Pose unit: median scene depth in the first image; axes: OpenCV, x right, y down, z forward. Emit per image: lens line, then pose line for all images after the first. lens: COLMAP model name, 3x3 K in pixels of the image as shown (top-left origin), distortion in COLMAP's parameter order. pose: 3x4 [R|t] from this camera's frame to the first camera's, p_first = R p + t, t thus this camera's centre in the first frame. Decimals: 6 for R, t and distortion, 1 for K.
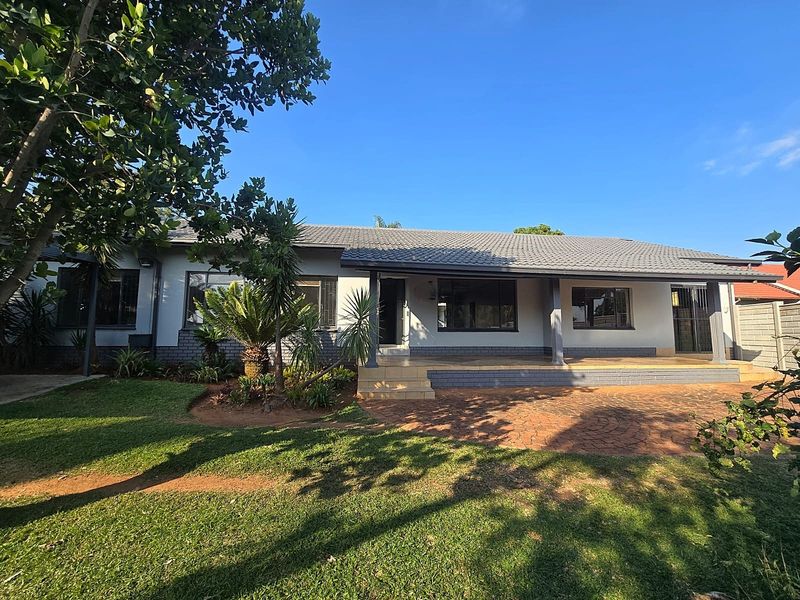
lens RADIAL K [[329.8, 0, 397.5], [0, 329.8, 301.2], [0, 0, 1]] dist [-0.000945, 0.000471]
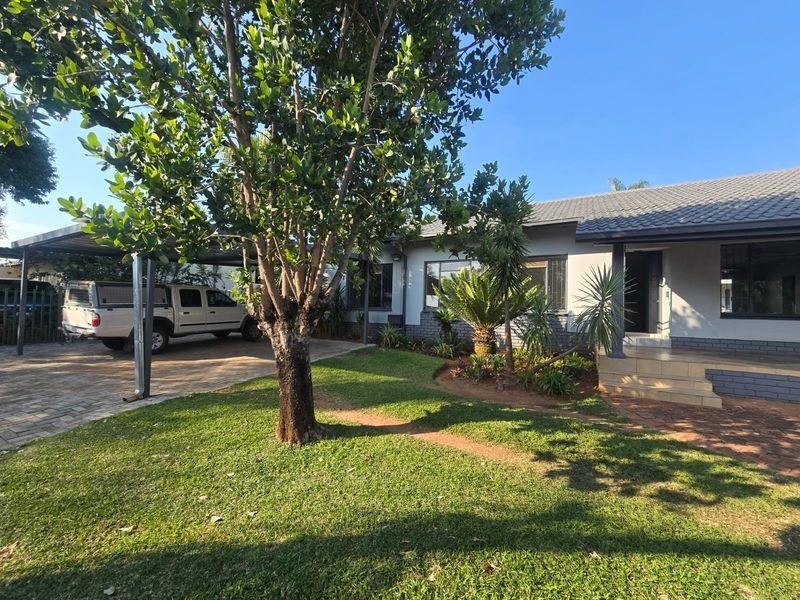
lens RADIAL K [[329.8, 0, 397.5], [0, 329.8, 301.2], [0, 0, 1]] dist [-0.000945, 0.000471]
pose [[0.802445, -0.005772, -0.596698, -0.041052], [0.034123, 0.998761, 0.036228, 0.008335], [0.595749, -0.049432, 0.801648, -0.016663]]
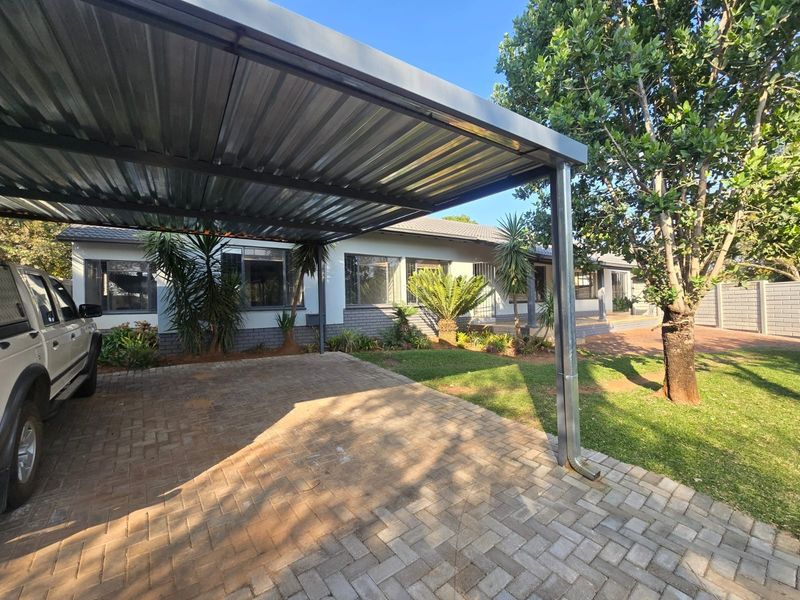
lens RADIAL K [[329.8, 0, 397.5], [0, 329.8, 301.2], [0, 0, 1]] dist [-0.000945, 0.000471]
pose [[0.903789, -0.025687, 0.427207, -2.223407], [-0.009053, 0.996826, 0.079090, -0.056511], [-0.427883, -0.075348, 0.900688, -0.100376]]
